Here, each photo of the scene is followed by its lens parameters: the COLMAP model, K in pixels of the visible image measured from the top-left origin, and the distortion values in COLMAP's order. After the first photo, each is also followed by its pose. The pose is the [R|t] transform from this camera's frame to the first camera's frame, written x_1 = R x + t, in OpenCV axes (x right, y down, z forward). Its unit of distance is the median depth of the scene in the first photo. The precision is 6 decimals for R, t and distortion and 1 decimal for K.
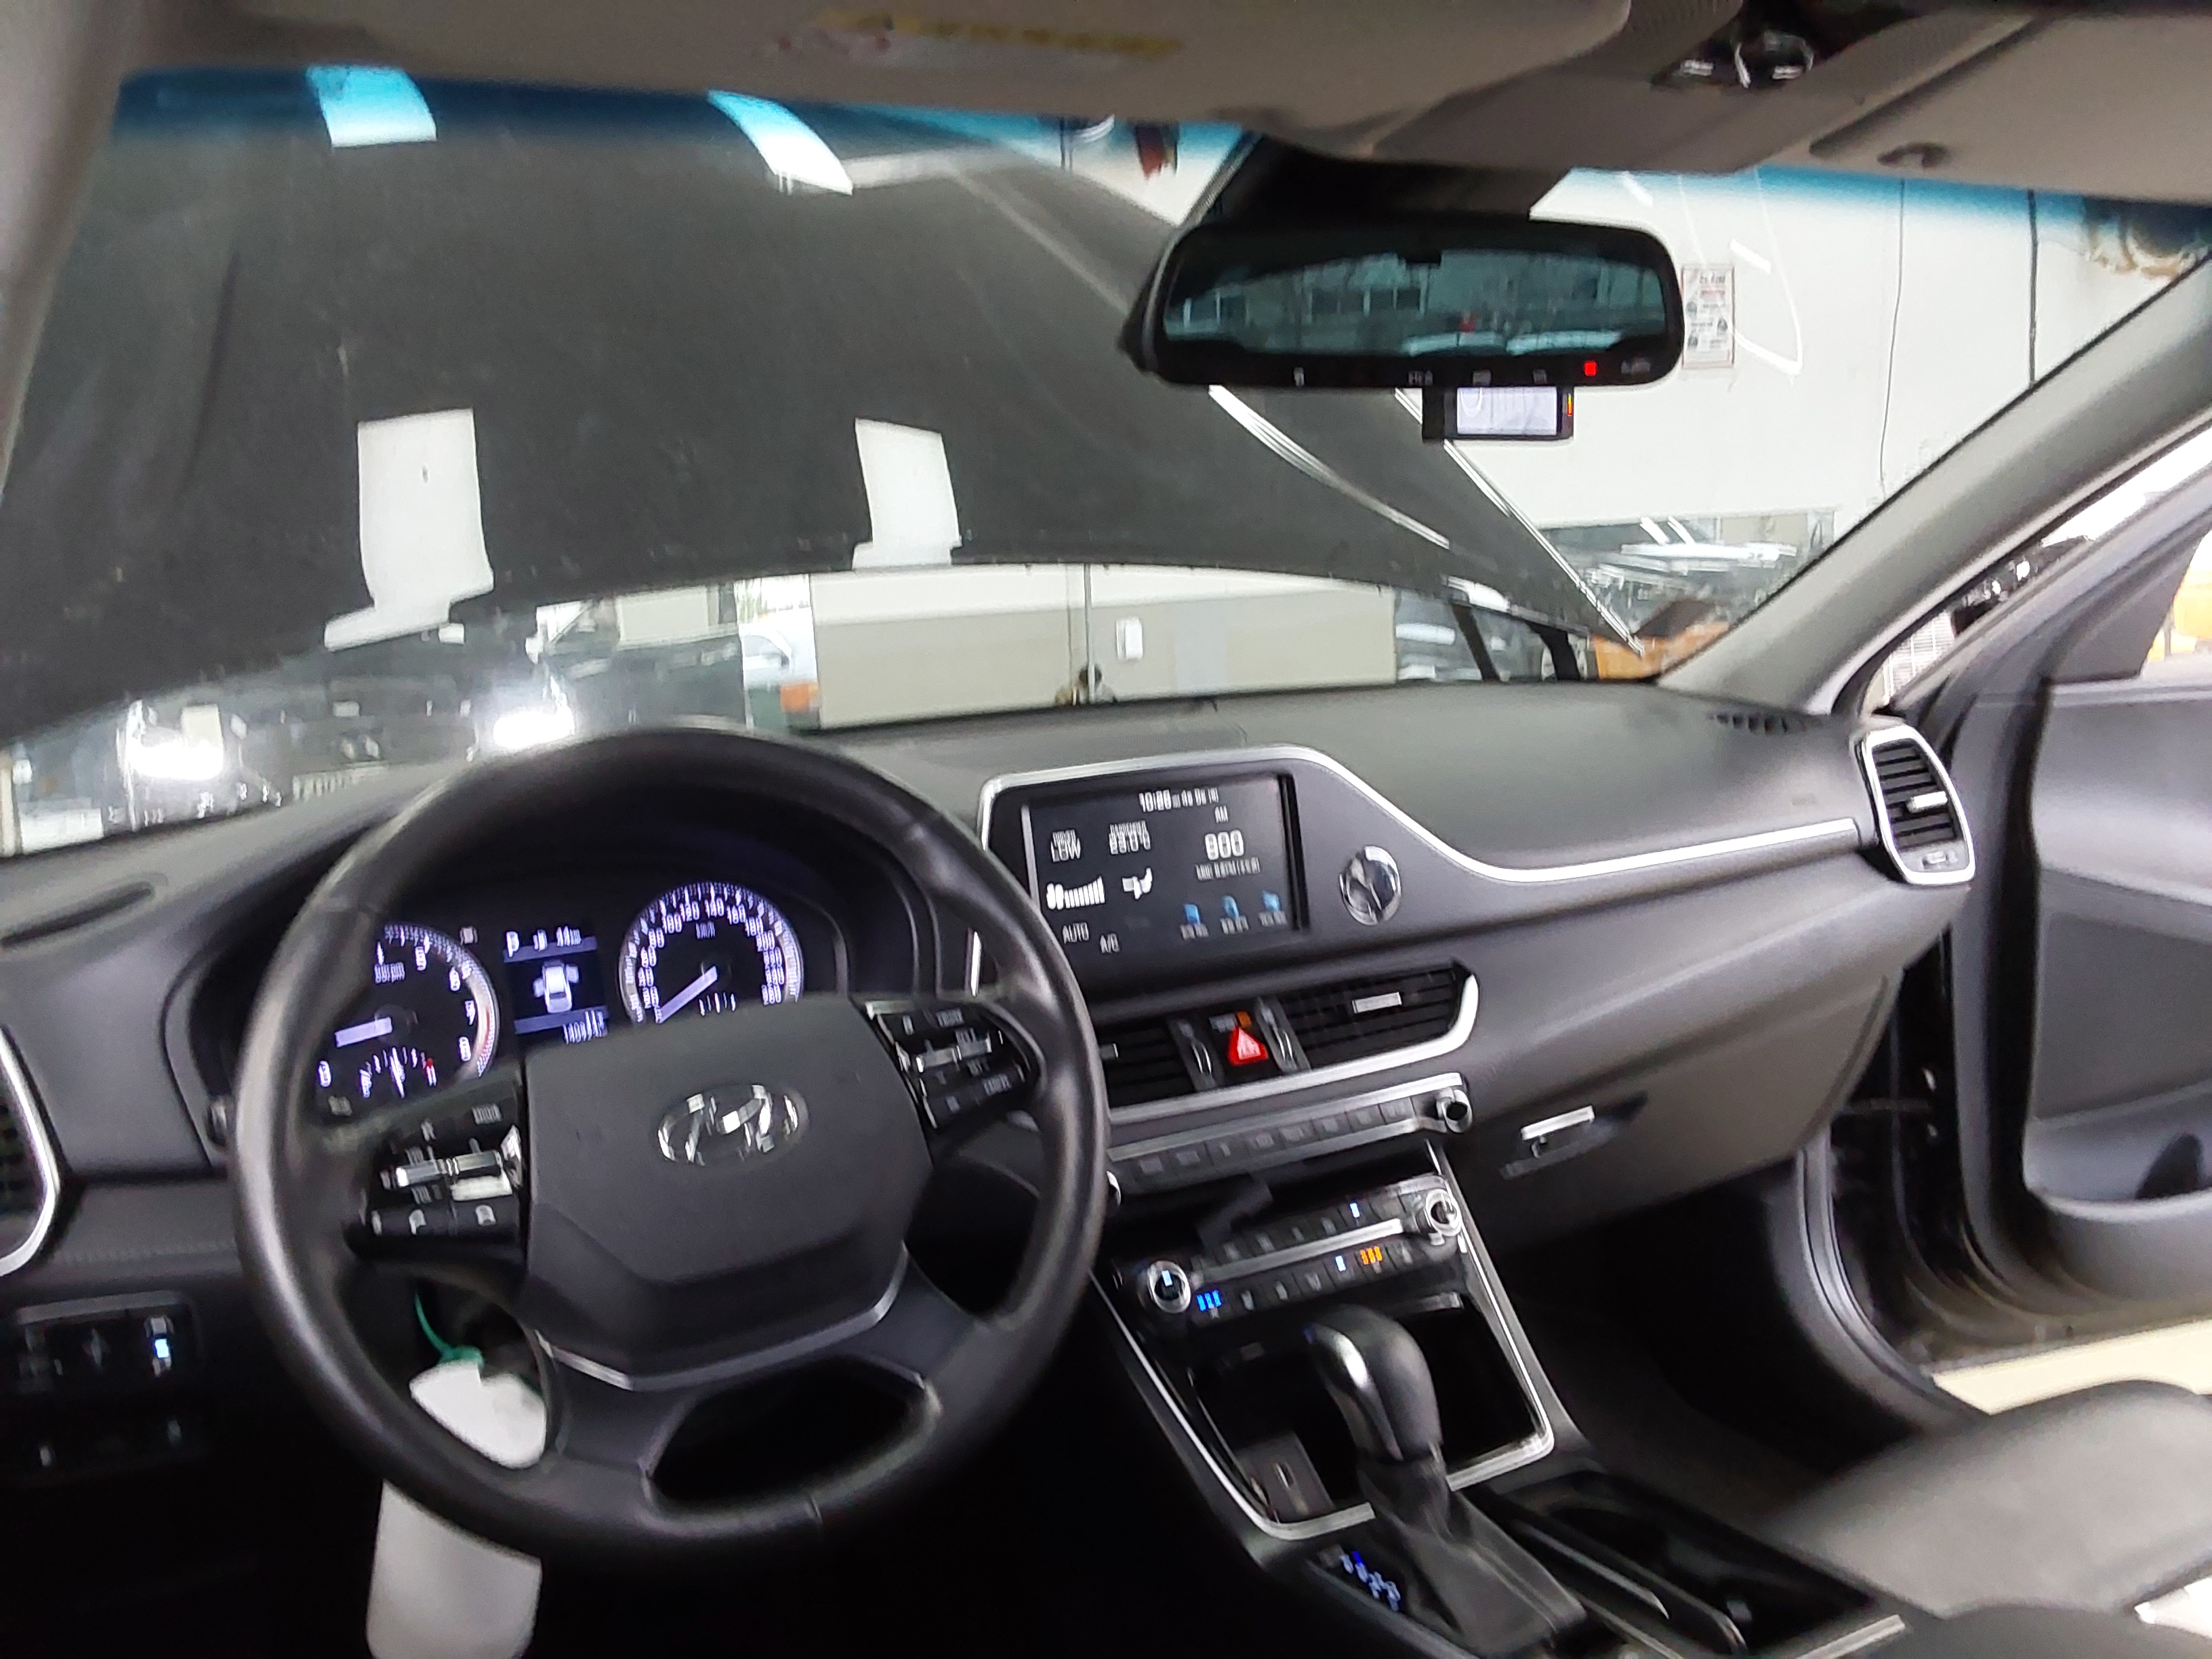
lens RADIAL K [[1772.9, 0, 1106.0], [0, 1772.9, 829.5], [0, 0, 1]] dist [0.103386, -0.149812]
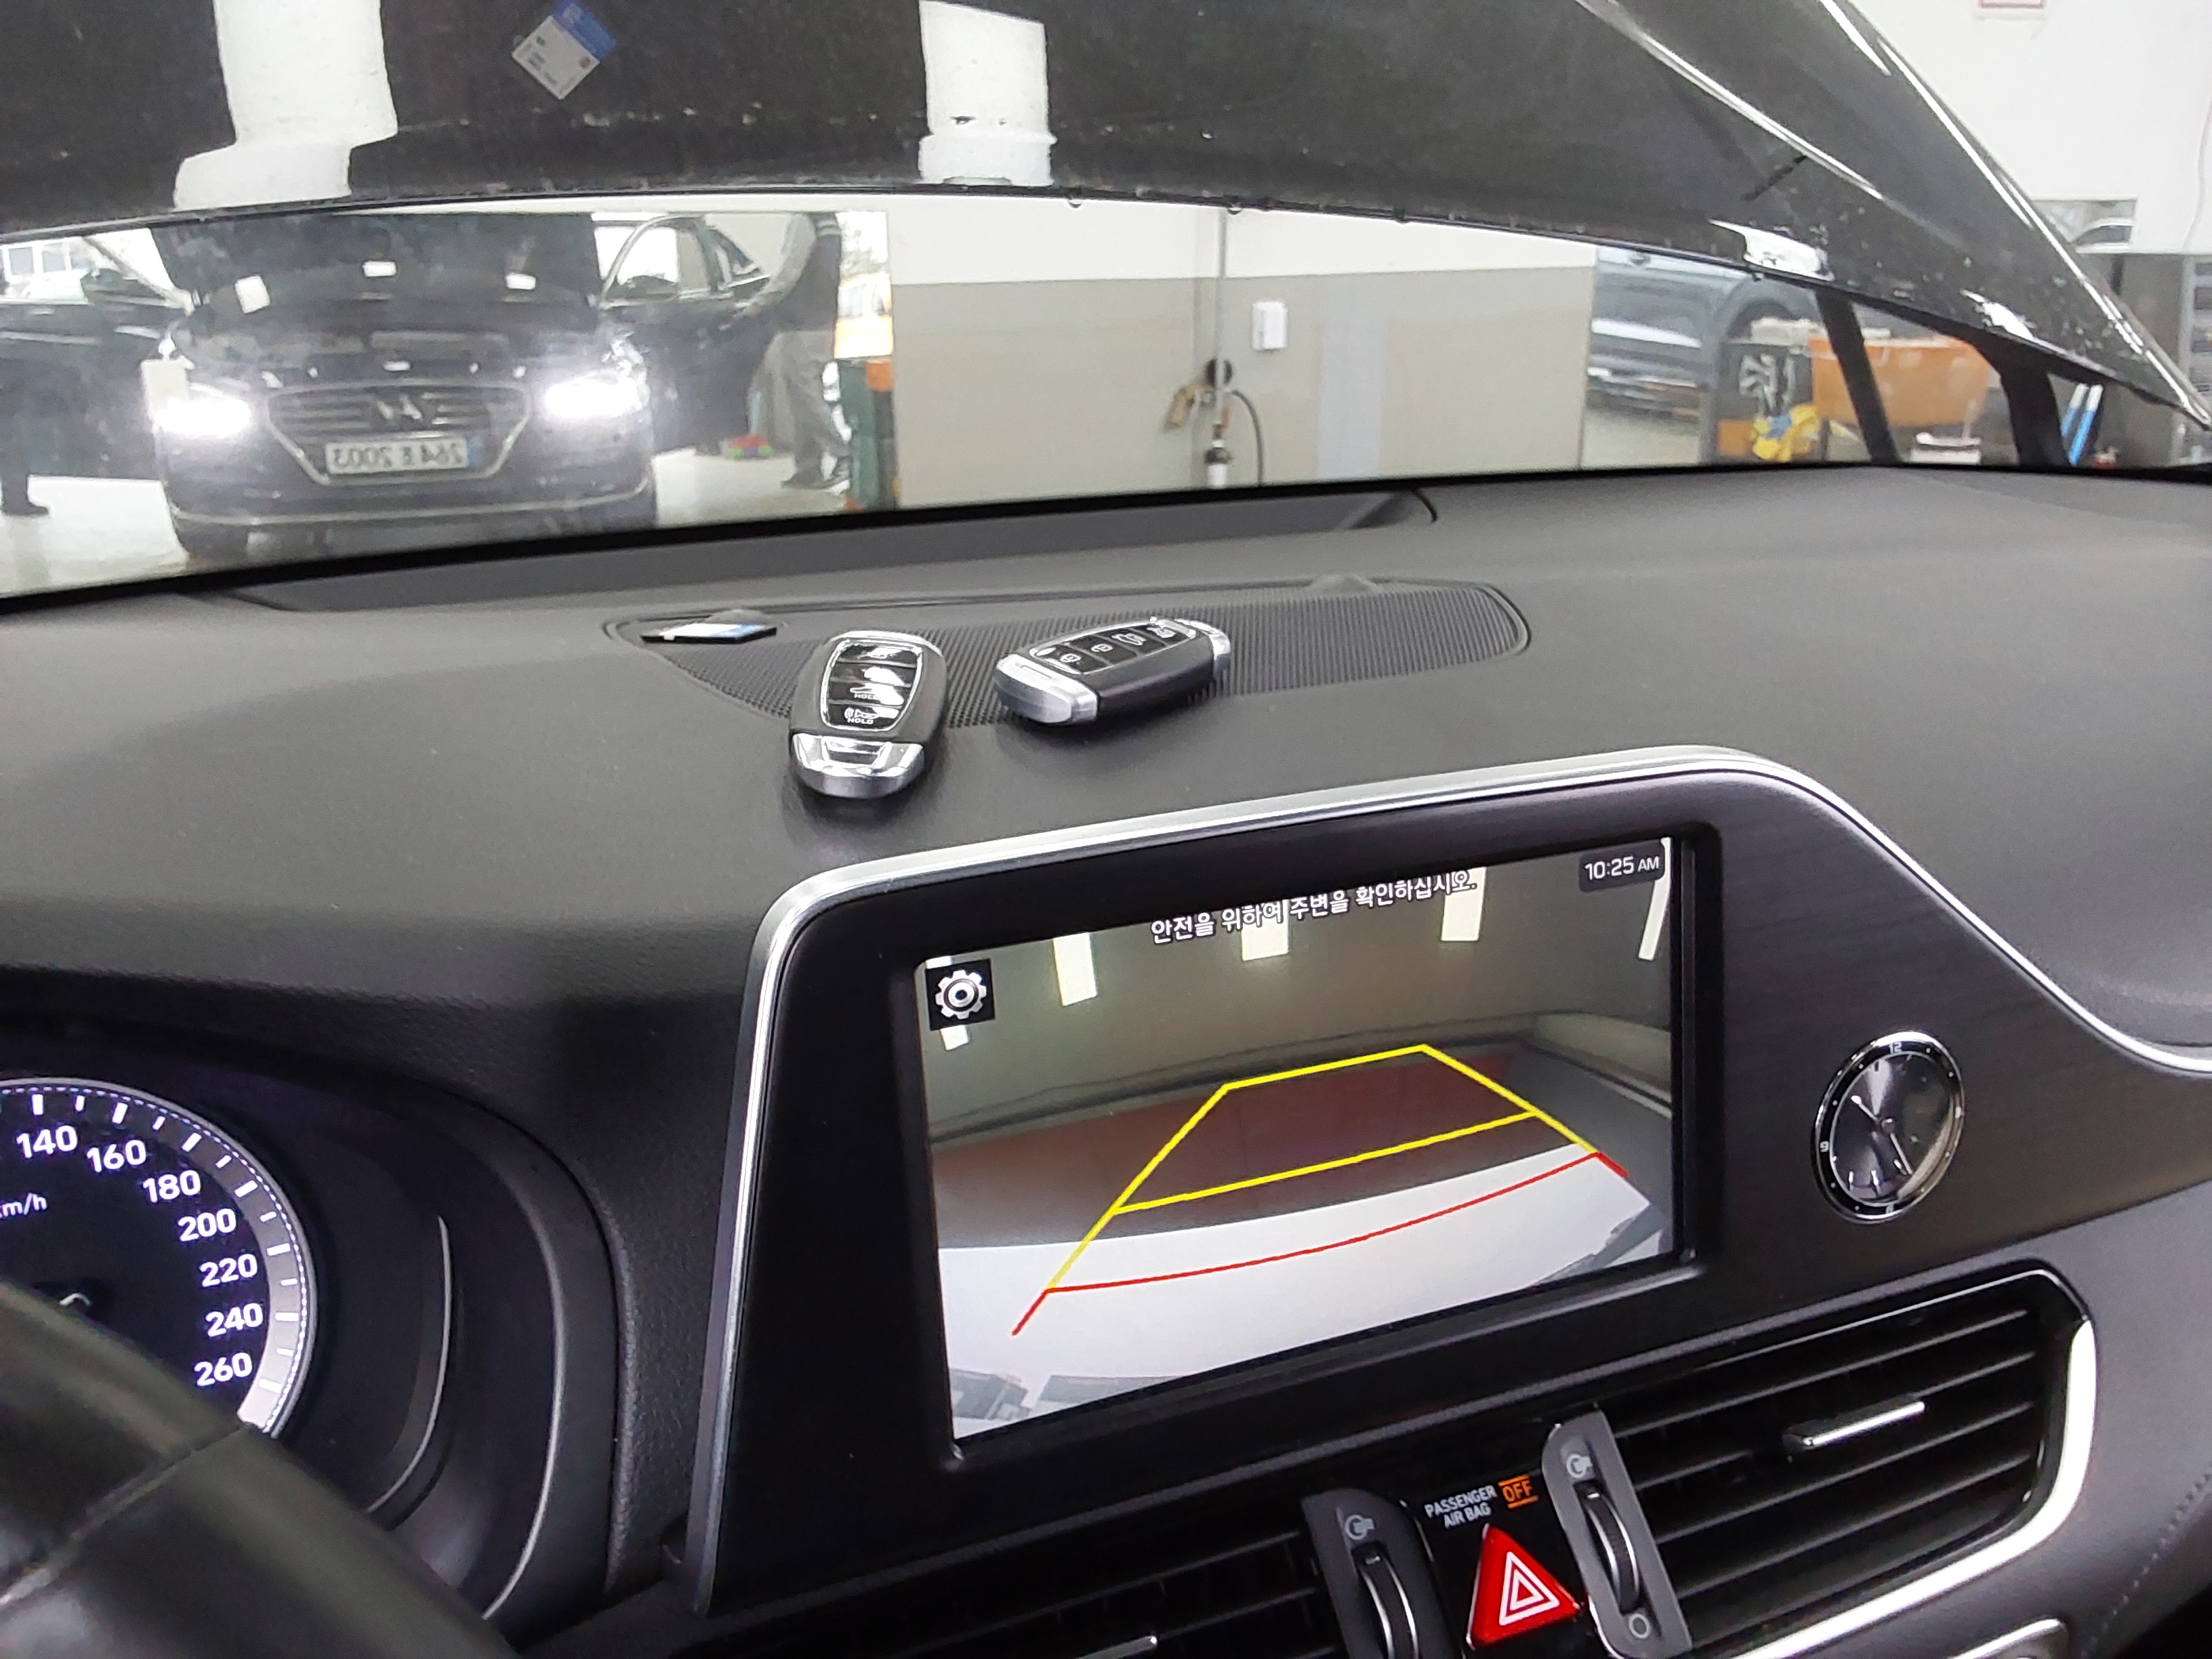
lens RADIAL K [[1772.9, 0, 1106.0], [0, 1772.9, 829.5], [0, 0, 1]] dist [0.103386, -0.149812]
pose [[0.996388, 0.059730, -0.060357, 0.007986], [-0.048343, 0.983364, 0.175092, -0.087641], [0.069812, -0.171542, 0.982700, 0.651379]]
